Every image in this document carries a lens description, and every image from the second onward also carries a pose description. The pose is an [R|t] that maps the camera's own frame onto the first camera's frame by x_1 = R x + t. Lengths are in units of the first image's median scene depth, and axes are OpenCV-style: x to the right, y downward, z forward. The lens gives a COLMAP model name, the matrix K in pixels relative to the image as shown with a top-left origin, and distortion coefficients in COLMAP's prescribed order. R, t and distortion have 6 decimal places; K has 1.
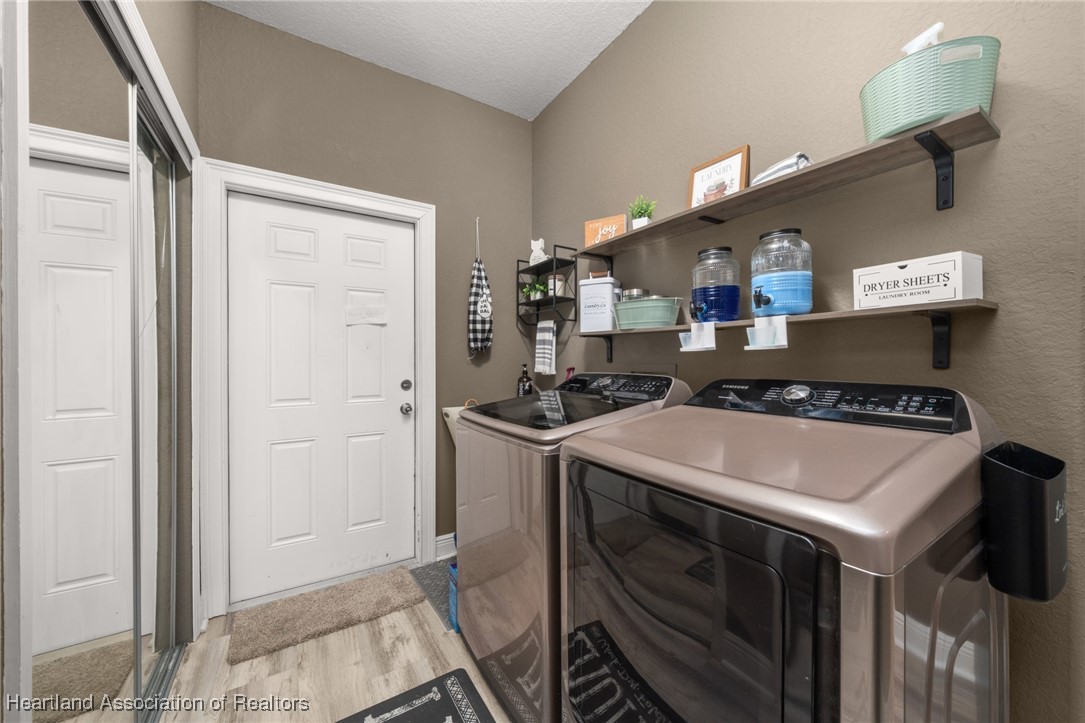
lens RADIAL K [[397.5, 0, 542.6], [0, 397.5, 361.0], [0, 0, 1]] dist [0.000651, -0.000629]
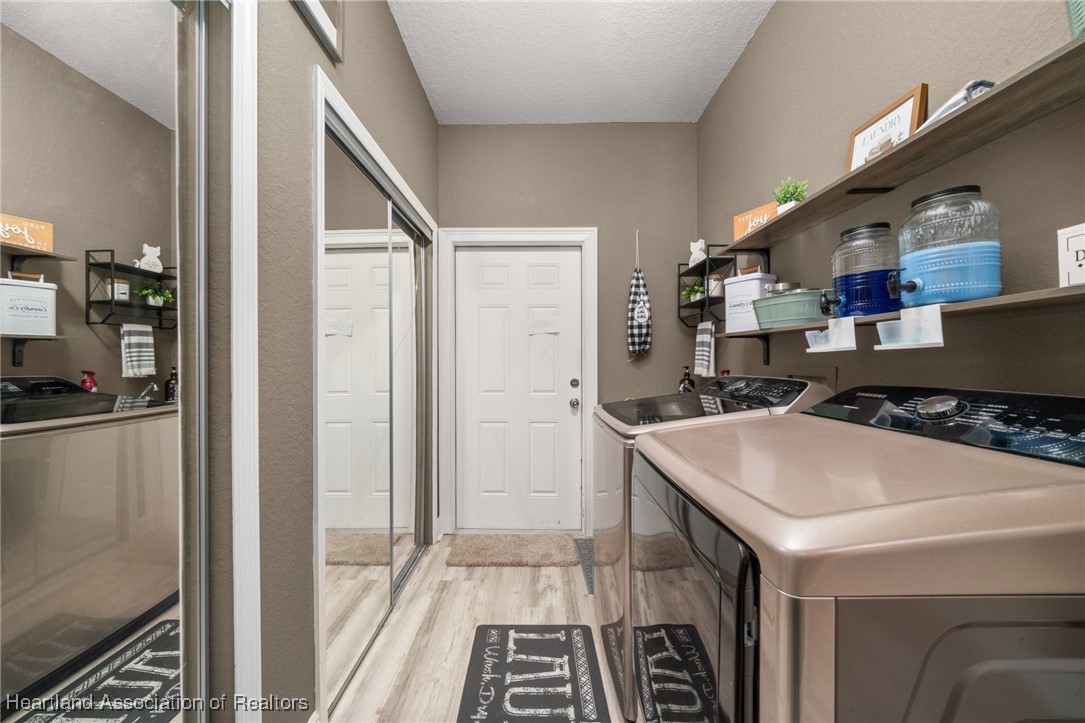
lens RADIAL K [[378.7, 0, 540.4], [0, 378.7, 363.0], [0, 0, 1]] dist [-0.007013, 0.000662]
pose [[0.844427, 0.001319, -0.535669, 0.241492], [-0.000944, 0.999999, 0.000973, -0.001081], [0.535670, -0.000316, 0.844427, -0.011592]]
